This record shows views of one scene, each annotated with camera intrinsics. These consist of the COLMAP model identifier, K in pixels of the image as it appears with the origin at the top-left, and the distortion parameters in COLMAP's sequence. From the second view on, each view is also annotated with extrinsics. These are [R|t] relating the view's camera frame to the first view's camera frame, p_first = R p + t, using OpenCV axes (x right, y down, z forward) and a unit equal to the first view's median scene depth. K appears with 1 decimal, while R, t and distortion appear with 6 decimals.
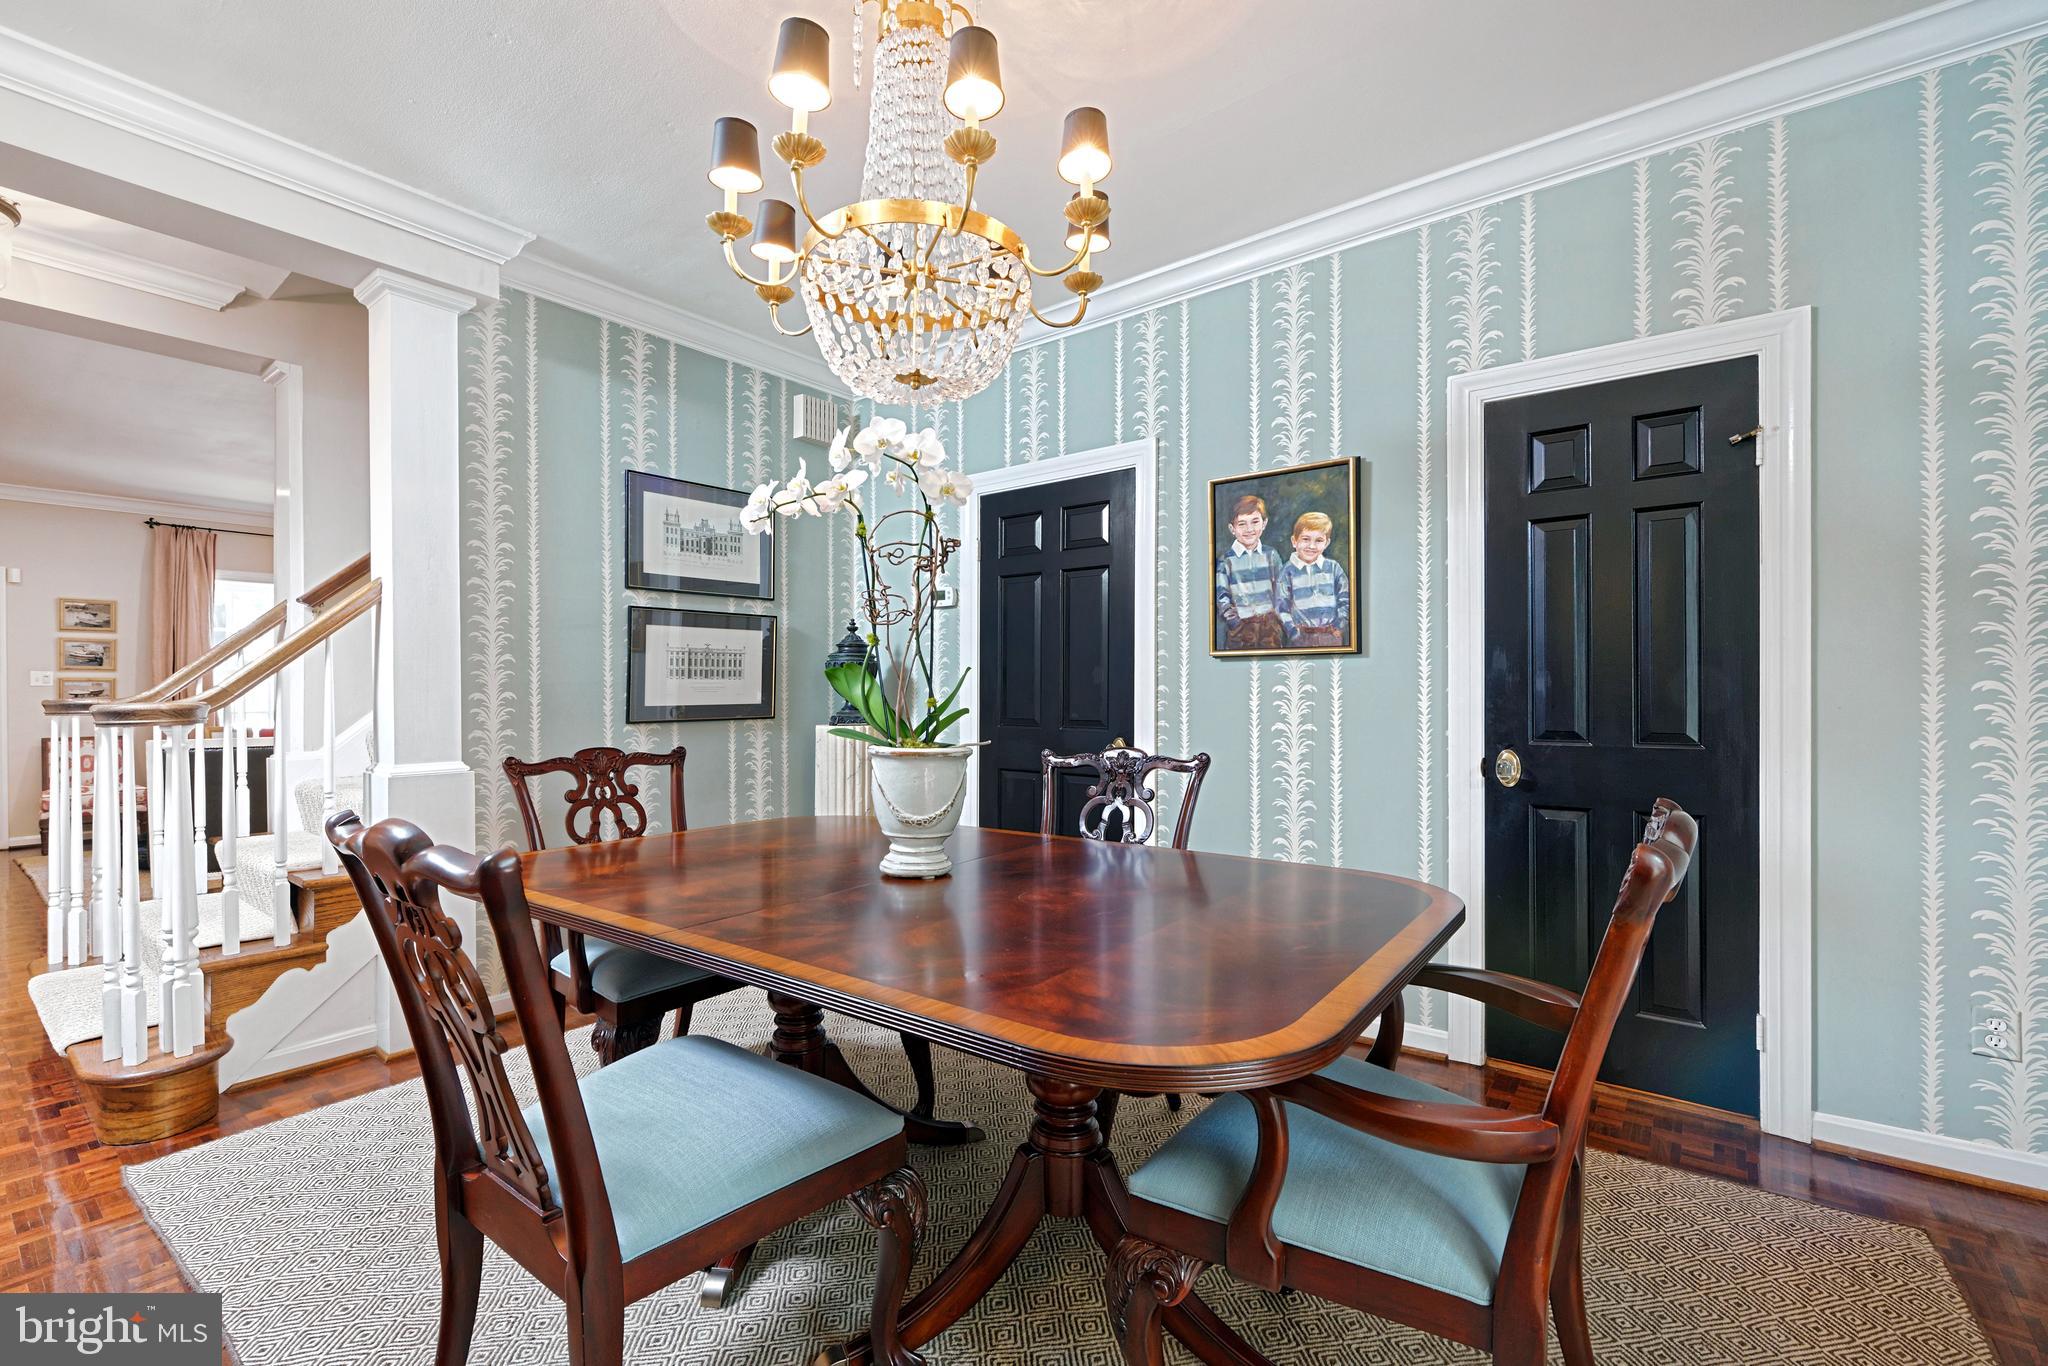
lens RADIAL K [[902.8, 0, 1011.1], [0, 902.8, 687.2], [0, 0, 1]] dist [0.000002, 0.000245]
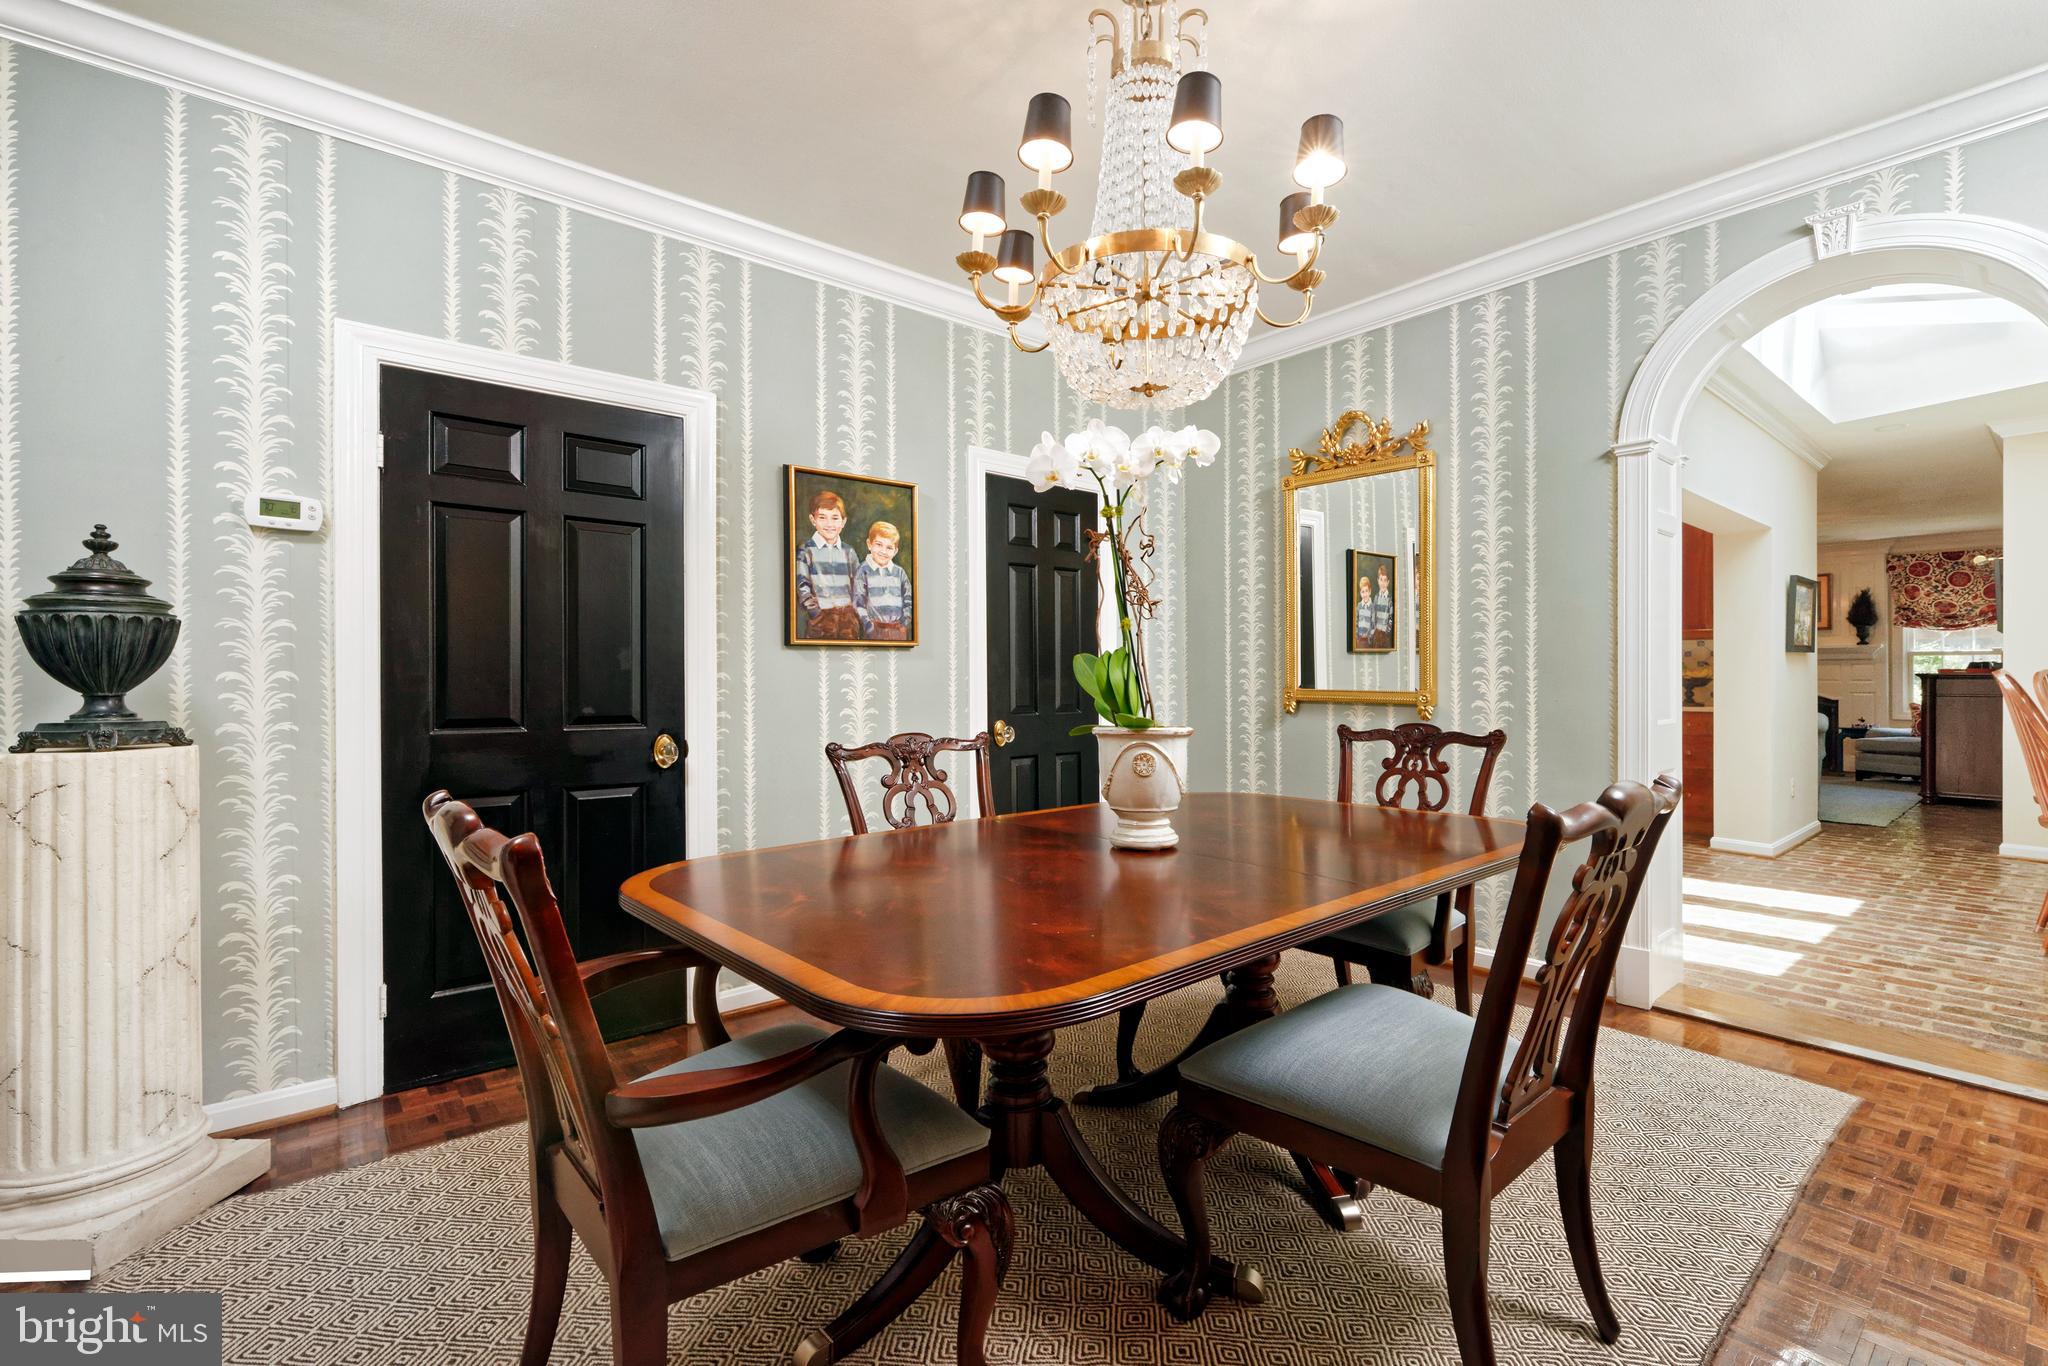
lens RADIAL K [[902.8, 0, 1009.6], [0, 902.8, 673.6], [0, 0, 1]] dist [0.000002, 0.000245]
pose [[0.241949, 0.009365, 0.970244, -0.701428], [-0.007769, 0.999940, -0.007714, 0.004294], [-0.970258, -0.005672, 0.242007, 0.550568]]
